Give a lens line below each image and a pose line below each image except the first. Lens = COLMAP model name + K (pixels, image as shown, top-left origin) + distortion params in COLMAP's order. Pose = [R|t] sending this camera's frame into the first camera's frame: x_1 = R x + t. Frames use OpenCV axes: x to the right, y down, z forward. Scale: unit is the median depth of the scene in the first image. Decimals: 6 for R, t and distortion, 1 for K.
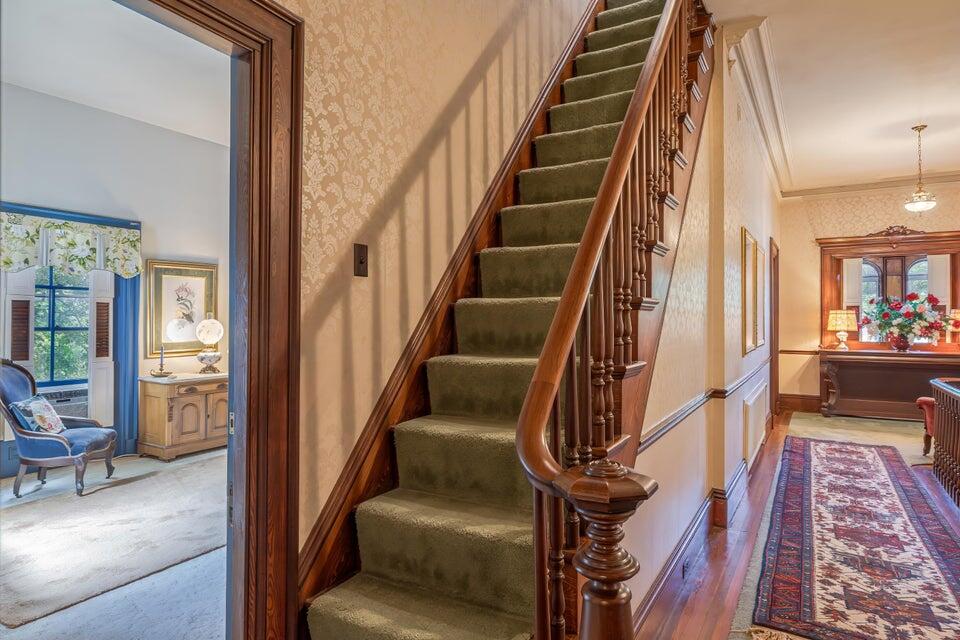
lens RADIAL K [[574.3, 0, 476.1], [0, 574.3, 315.2], [0, 0, 1]] dist [0.001496, -0.005008]
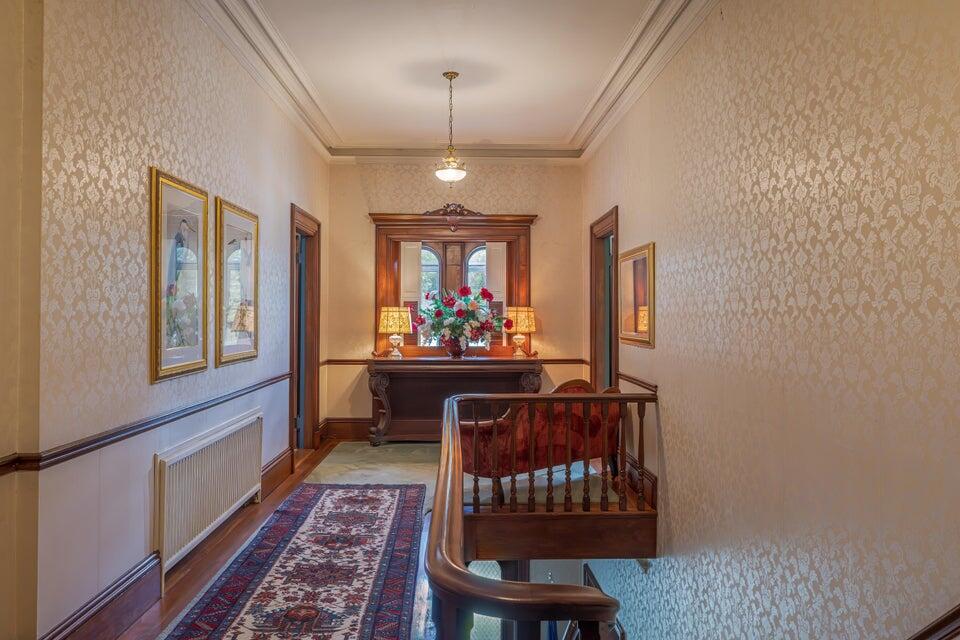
lens RADIAL K [[743.6, 0, 483.4], [0, 743.6, 315.5], [0, 0, 1]] dist [-0.007849, 0.002940]
pose [[0.837220, -0.000815, 0.546866, 0.418830], [-0.001579, 0.999991, 0.003907, -0.002698], [-0.546864, -0.004134, 0.837211, 0.202820]]
